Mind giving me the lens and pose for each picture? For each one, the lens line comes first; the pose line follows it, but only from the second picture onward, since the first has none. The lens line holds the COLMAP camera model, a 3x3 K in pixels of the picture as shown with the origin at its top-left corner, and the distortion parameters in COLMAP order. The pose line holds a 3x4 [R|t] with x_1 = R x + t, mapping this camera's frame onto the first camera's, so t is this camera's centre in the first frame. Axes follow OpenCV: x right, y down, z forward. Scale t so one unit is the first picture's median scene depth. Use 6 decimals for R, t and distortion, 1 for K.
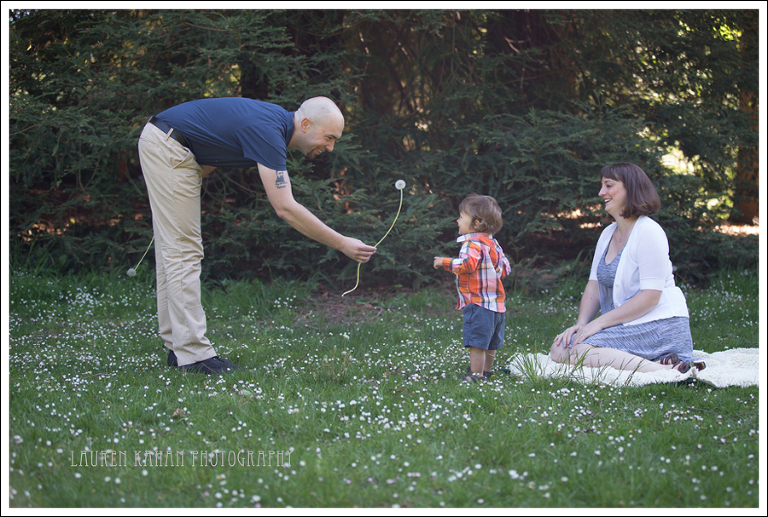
lens RADIAL K [[1580.5, 0, 378.9], [0, 1580.5, 253.9], [0, 0, 1]] dist [-0.282160, 0.000000]
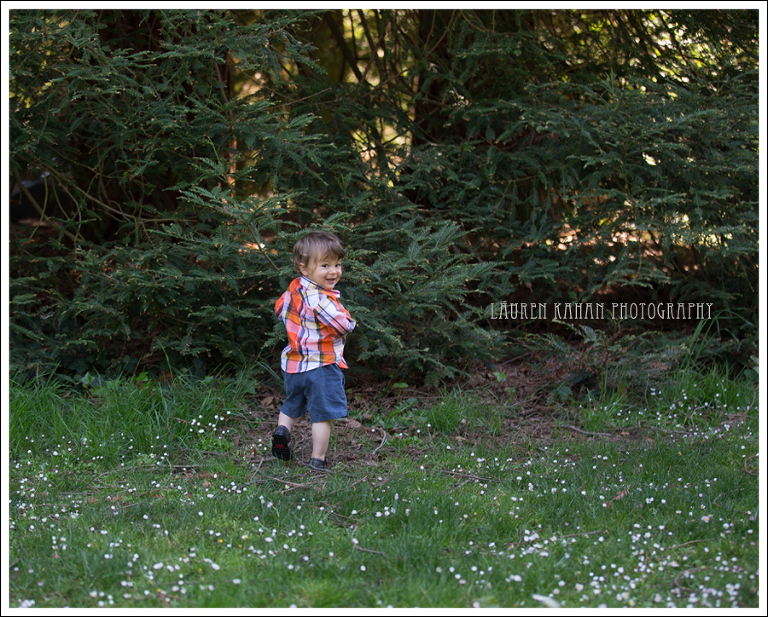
lens RADIAL K [[1992.3, 0, 382.0], [0, 1992.3, 309.7], [0, 0, 1]] dist [-0.377439, 0.000000]
pose [[0.994230, -0.005782, 0.107110, -0.067664], [0.004109, 0.999866, 0.015835, -0.017158], [-0.107187, -0.015304, 0.994121, 0.292755]]
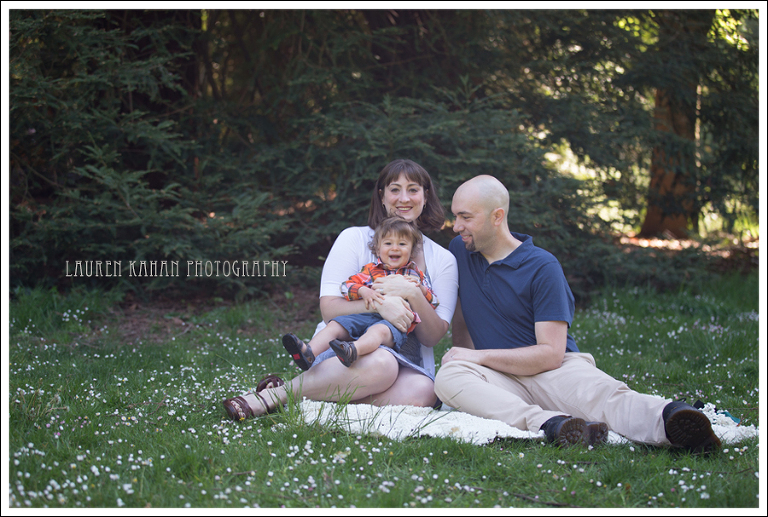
lens RADIAL K [[1580.5, 0, 384.3], [0, 1580.5, 272.2], [0, 0, 1]] dist [-0.282160, 0.000000]
pose [[0.999019, 0.018236, 0.040365, 0.065779], [-0.018384, 0.999825, 0.003314, 0.001616], [-0.040298, -0.004053, 0.999179, 0.143512]]
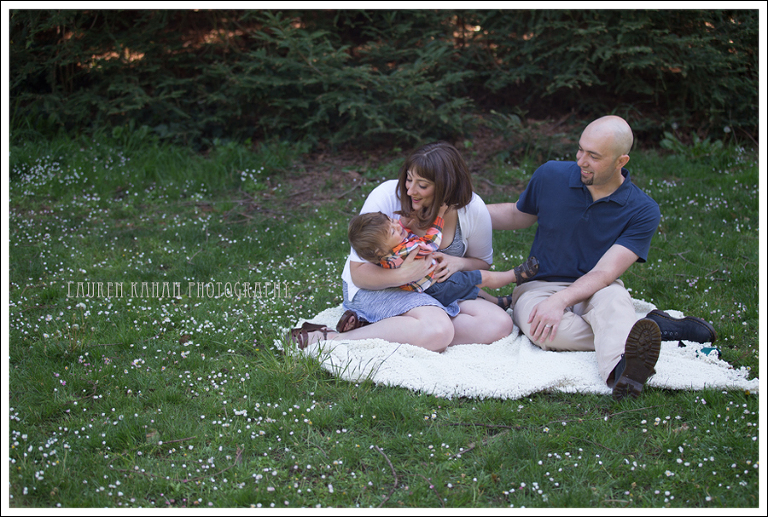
lens RADIAL K [[1580.5, 0, 383.0], [0, 1580.5, 260.6], [0, 0, 1]] dist [-0.282160, 0.000000]
pose [[0.977813, 0.029939, -0.207330, 0.187919], [0.006103, 0.985242, 0.171056, -0.069495], [0.209391, -0.168526, 0.963200, 0.119785]]
